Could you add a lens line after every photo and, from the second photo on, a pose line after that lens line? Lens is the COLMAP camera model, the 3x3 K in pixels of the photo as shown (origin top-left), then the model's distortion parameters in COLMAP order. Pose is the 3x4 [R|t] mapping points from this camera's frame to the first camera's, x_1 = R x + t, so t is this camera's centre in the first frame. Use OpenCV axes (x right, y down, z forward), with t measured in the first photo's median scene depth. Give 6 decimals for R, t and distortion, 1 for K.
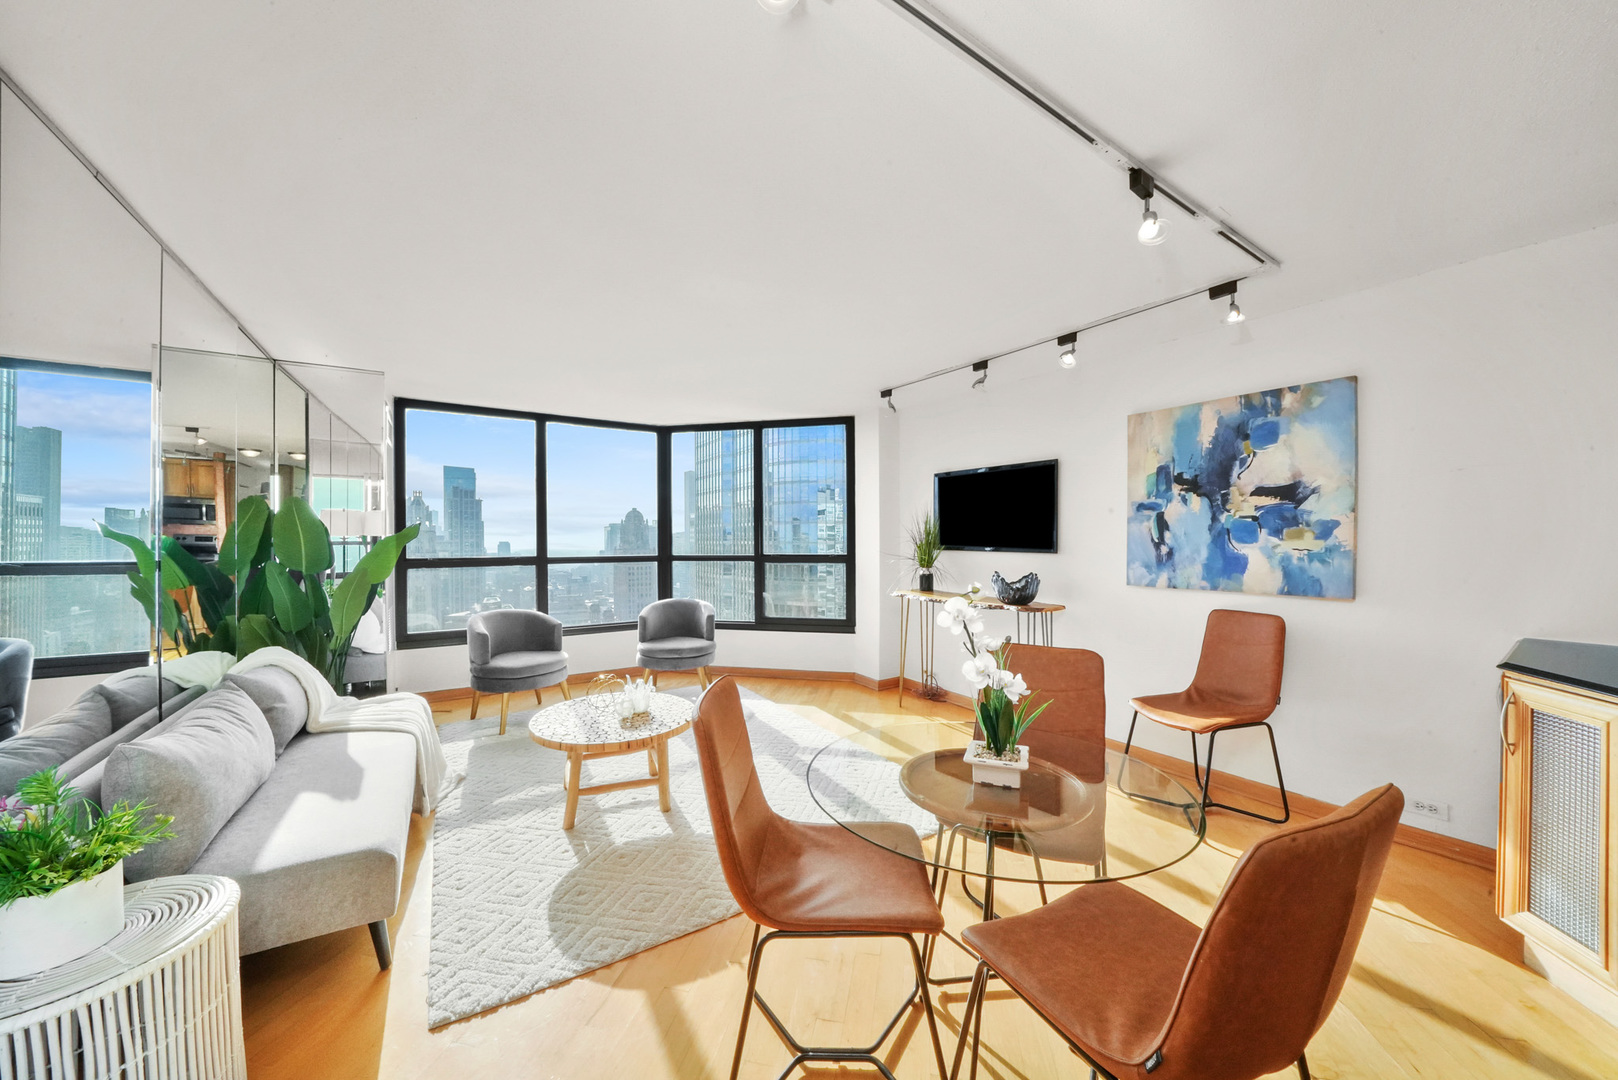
lens RADIAL K [[561.9, 0, 806.7], [0, 561.9, 540.6], [0, 0, 1]] dist [-0.026639, 0.001705]
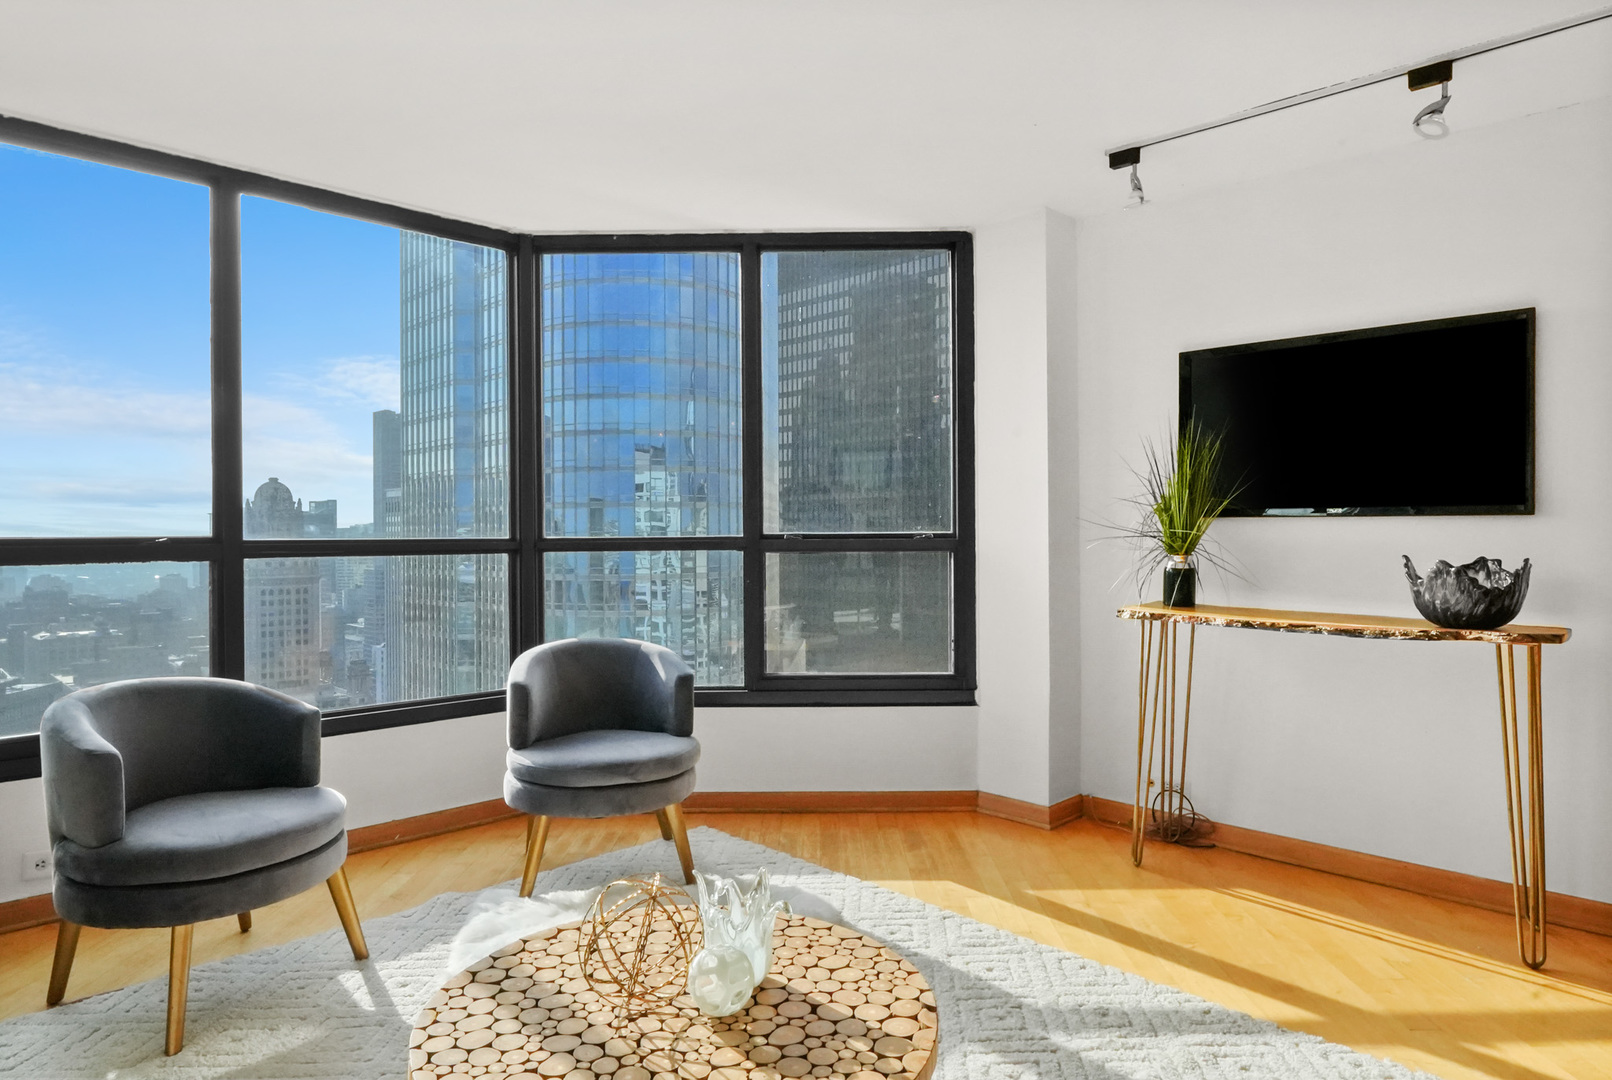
lens RADIAL K [[974.2, 0, 811.0], [0, 974.2, 530.9], [0, 0, 1]] dist [-0.006791, -0.001330]
pose [[0.978549, -0.001914, 0.206006, -0.324411], [0.003417, 0.999970, -0.006940, 0.043854], [-0.205987, 0.007495, 0.978526, 0.384943]]
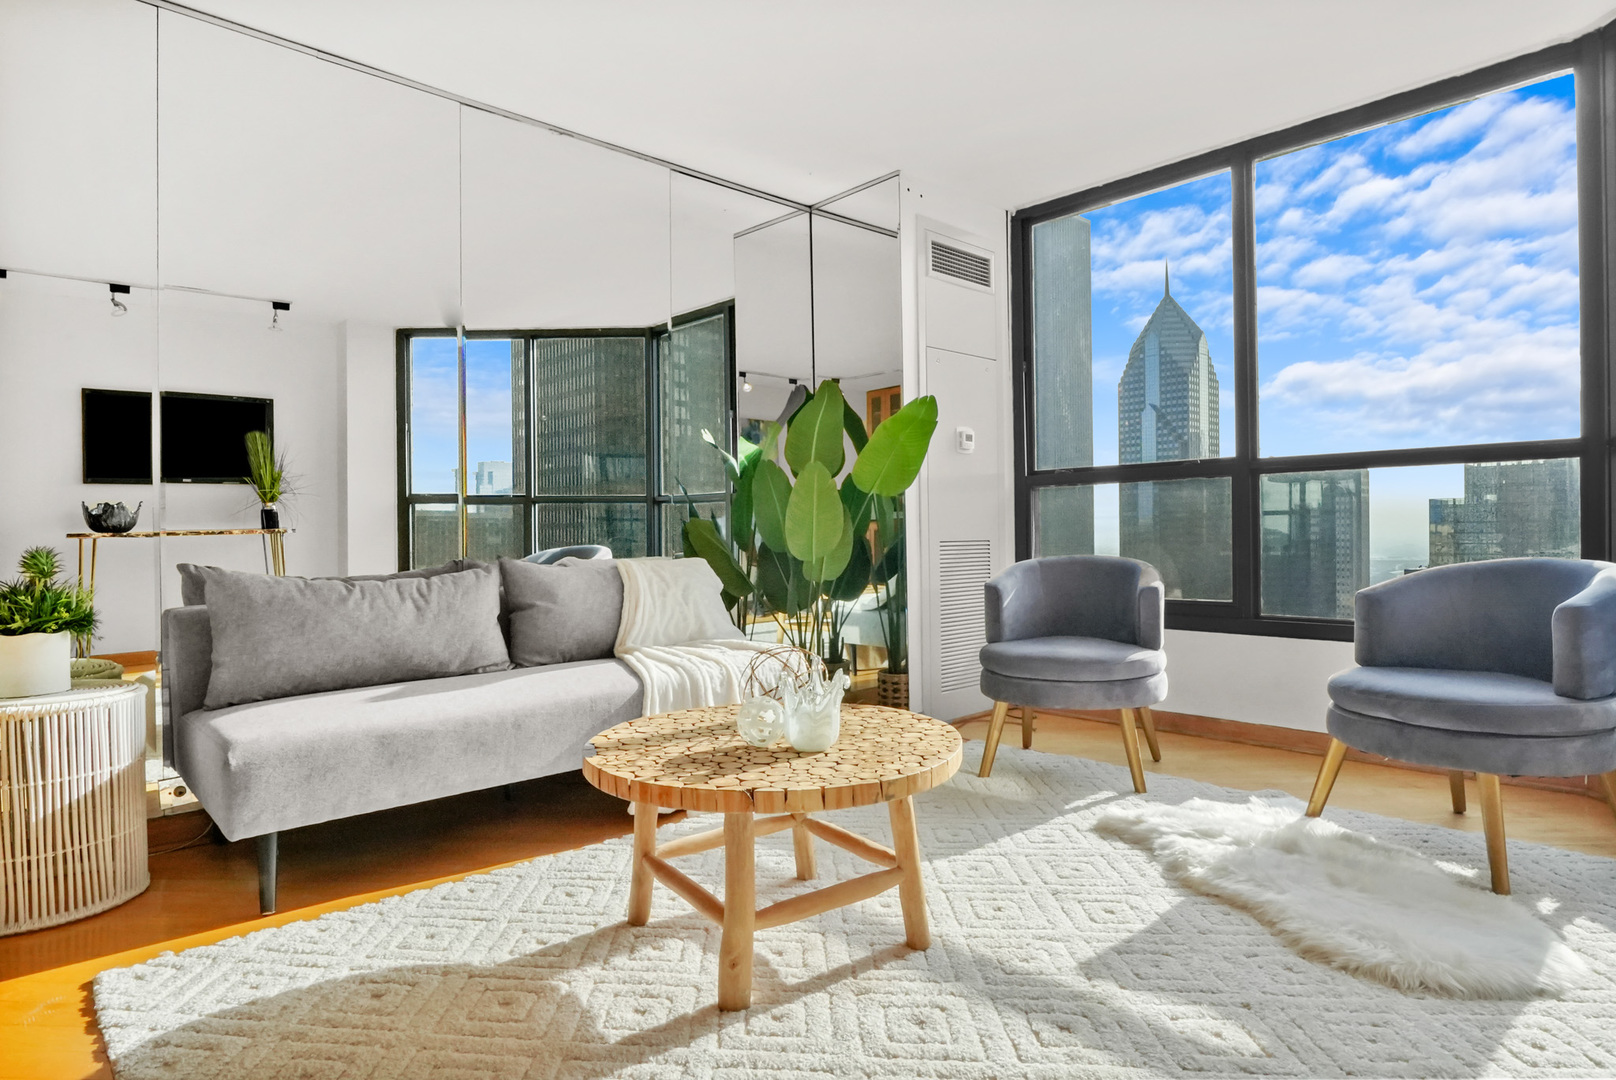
lens RADIAL K [[899.9, 0, 797.8], [0, 899.9, 544.3], [0, 0, 1]] dist [-0.020159, 0.001733]
pose [[0.168475, 0.012480, -0.985627, 0.283209], [0.006091, 0.999888, 0.013701, 0.131129], [0.985687, -0.008312, 0.168380, 0.766810]]
